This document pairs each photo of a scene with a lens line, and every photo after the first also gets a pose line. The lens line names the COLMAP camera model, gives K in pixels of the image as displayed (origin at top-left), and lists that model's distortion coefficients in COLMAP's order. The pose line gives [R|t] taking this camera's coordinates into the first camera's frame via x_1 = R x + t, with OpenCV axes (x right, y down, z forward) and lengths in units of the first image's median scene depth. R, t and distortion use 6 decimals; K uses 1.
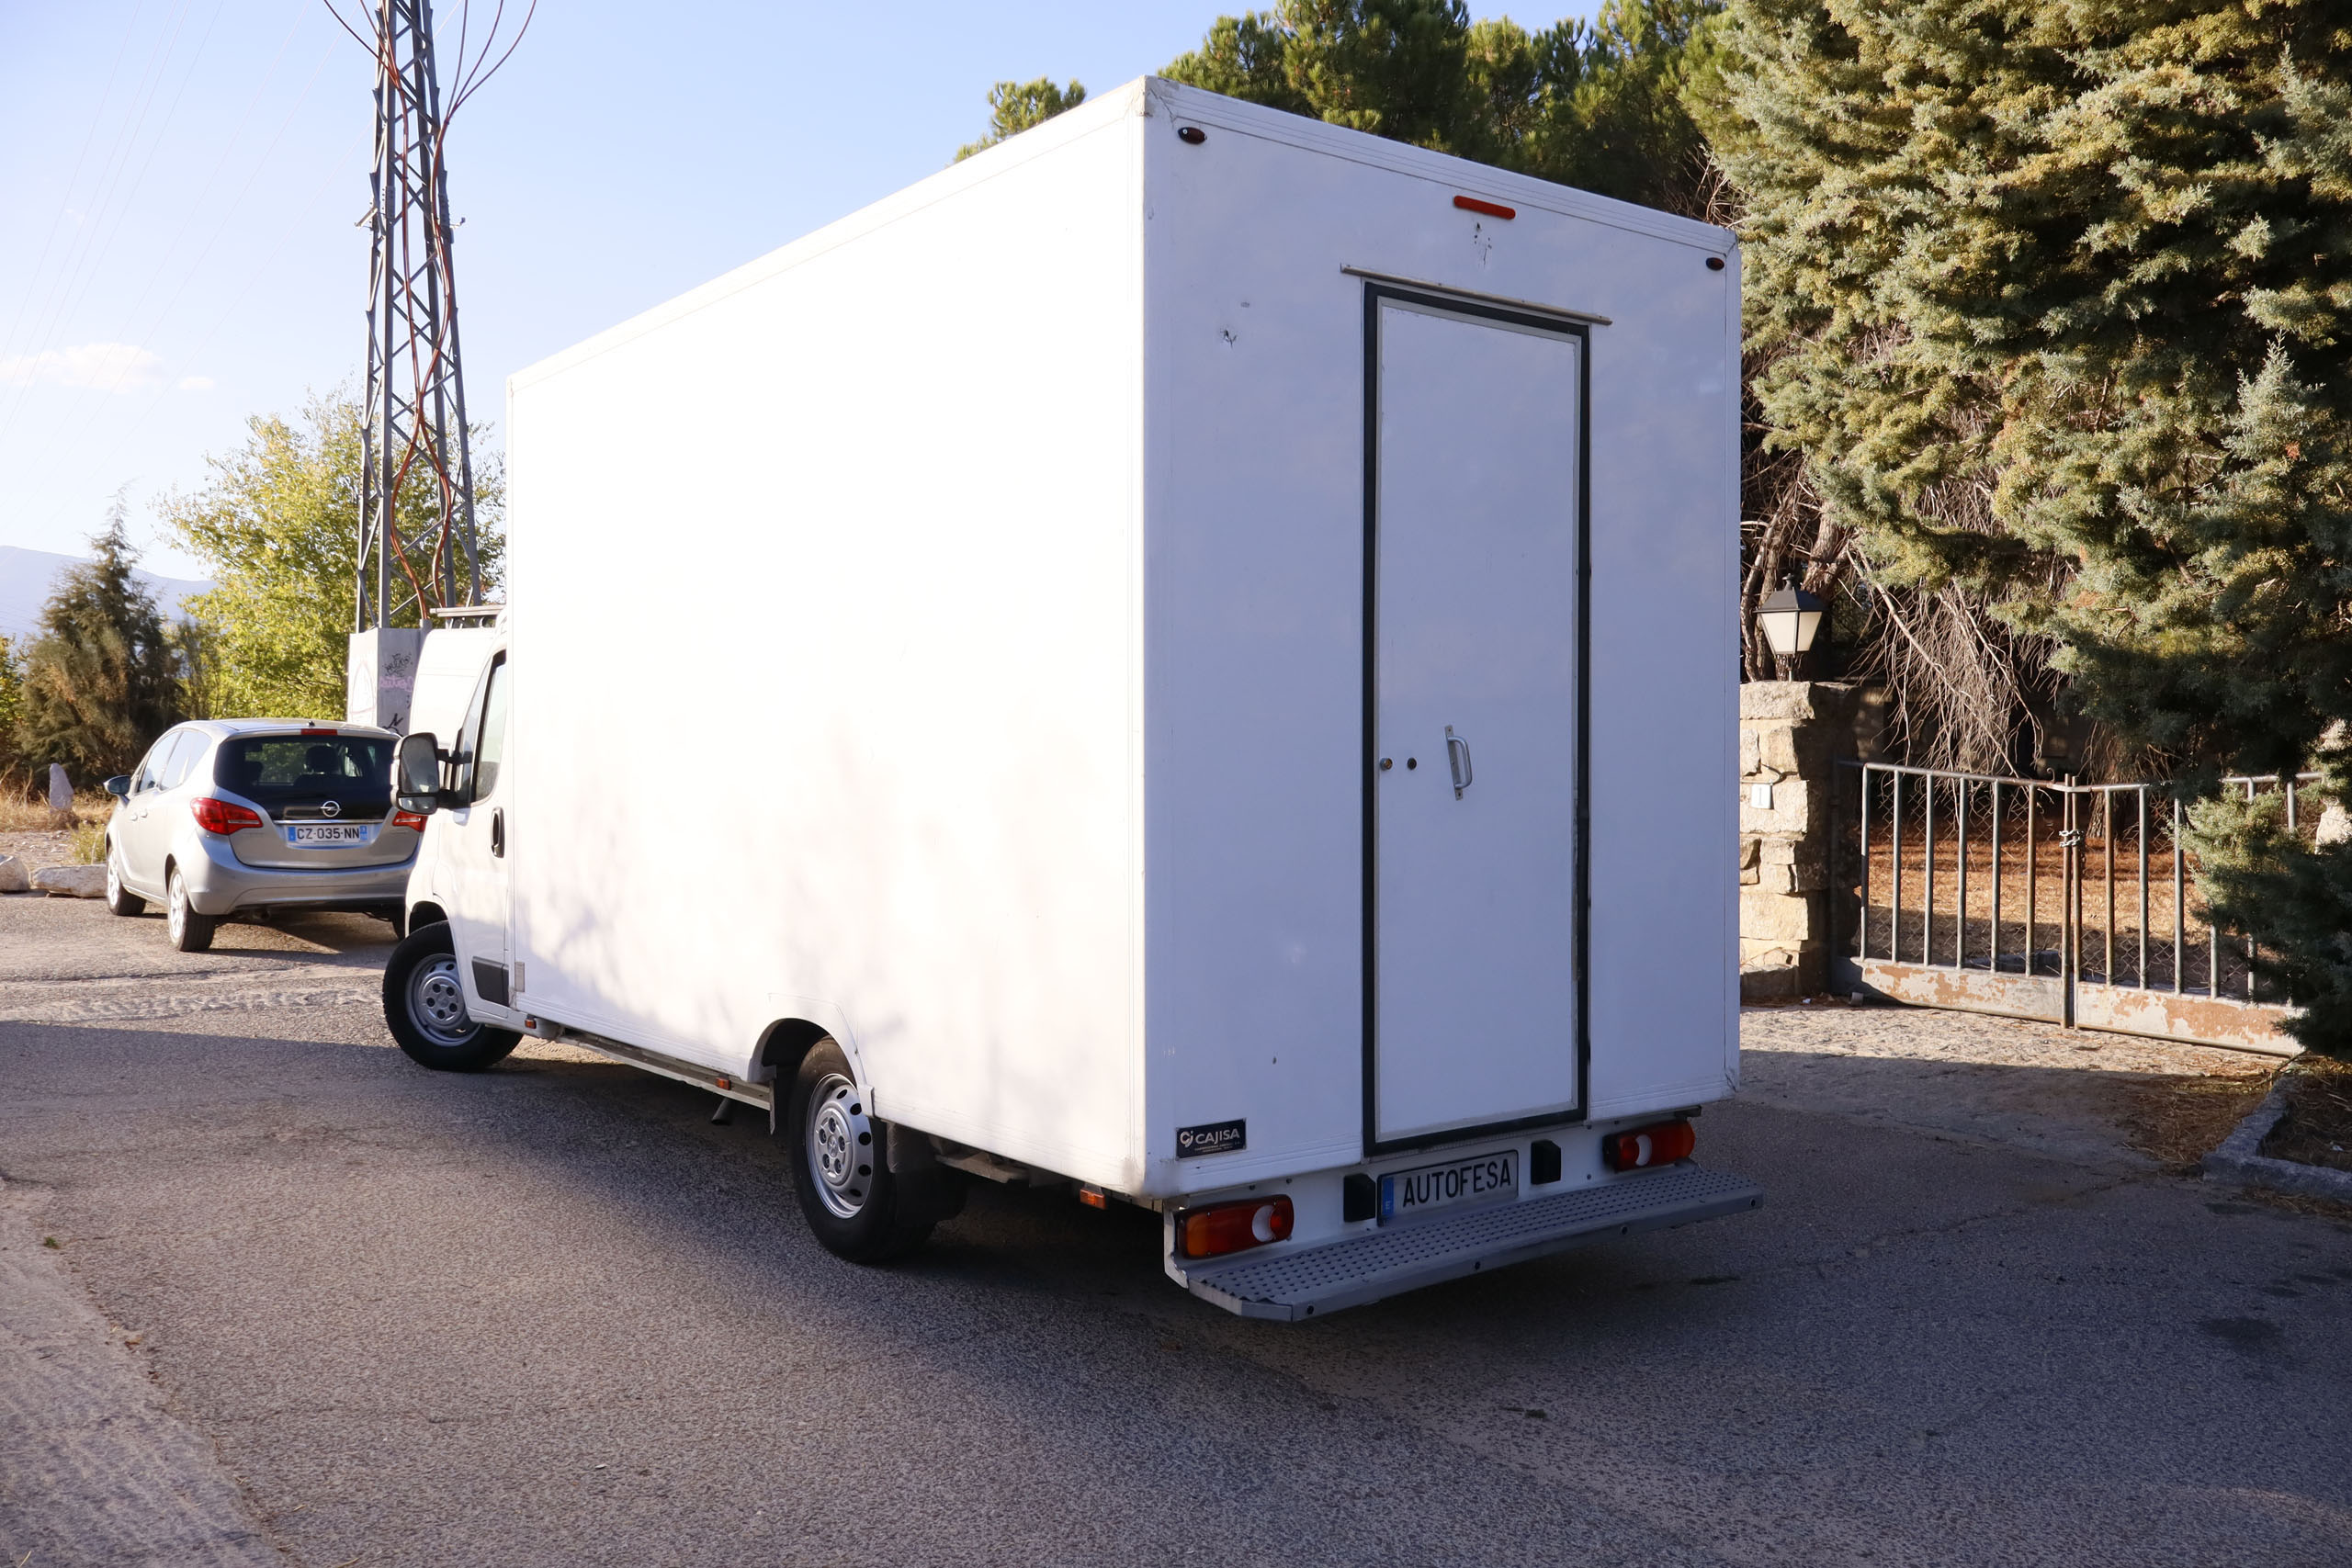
lens RADIAL K [[1860.3, 0, 1176.0], [0, 1860.3, 784.0], [0, 0, 1]] dist [-0.005305, -0.002131]
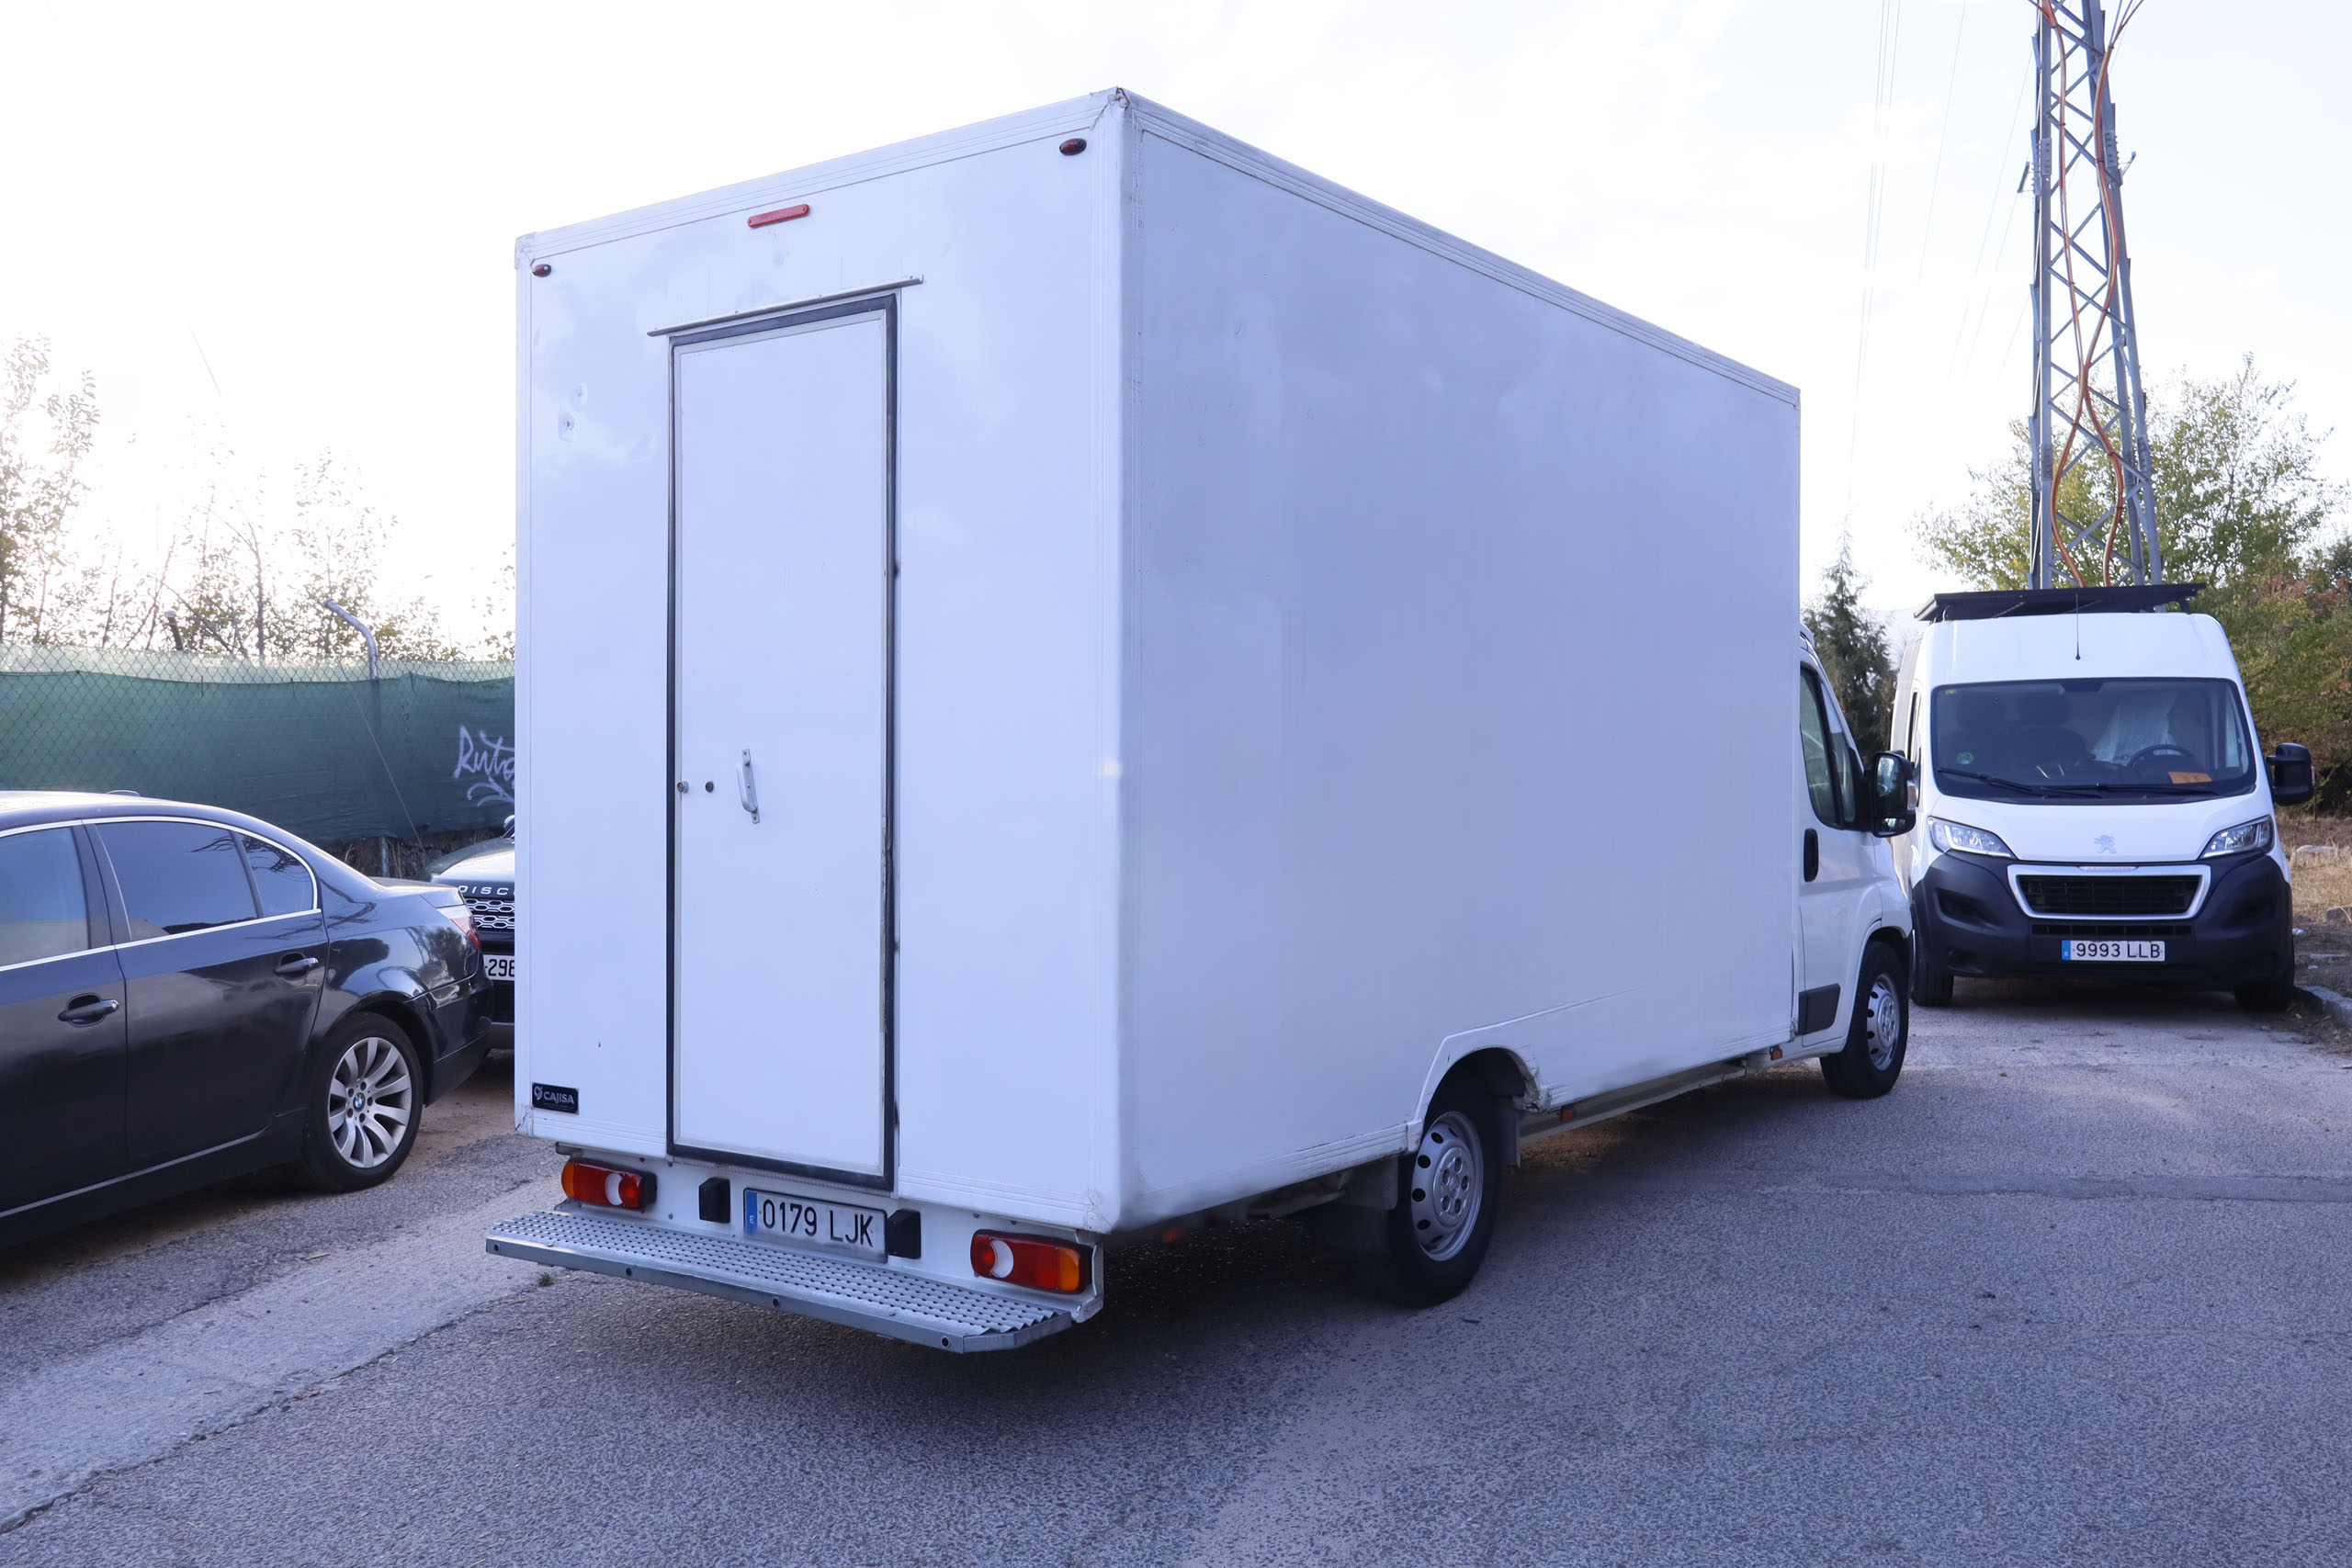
lens RADIAL K [[2216.5, 0, 1173.8], [0, 2216.5, 824.1], [0, 0, 1]] dist [-0.044483, -0.000169]
pose [[0.274432, 0.020272, -0.961393, 1.270187], [-0.017972, 0.999711, 0.015950, -0.013559], [0.961438, 0.012901, 0.274717, 0.841379]]
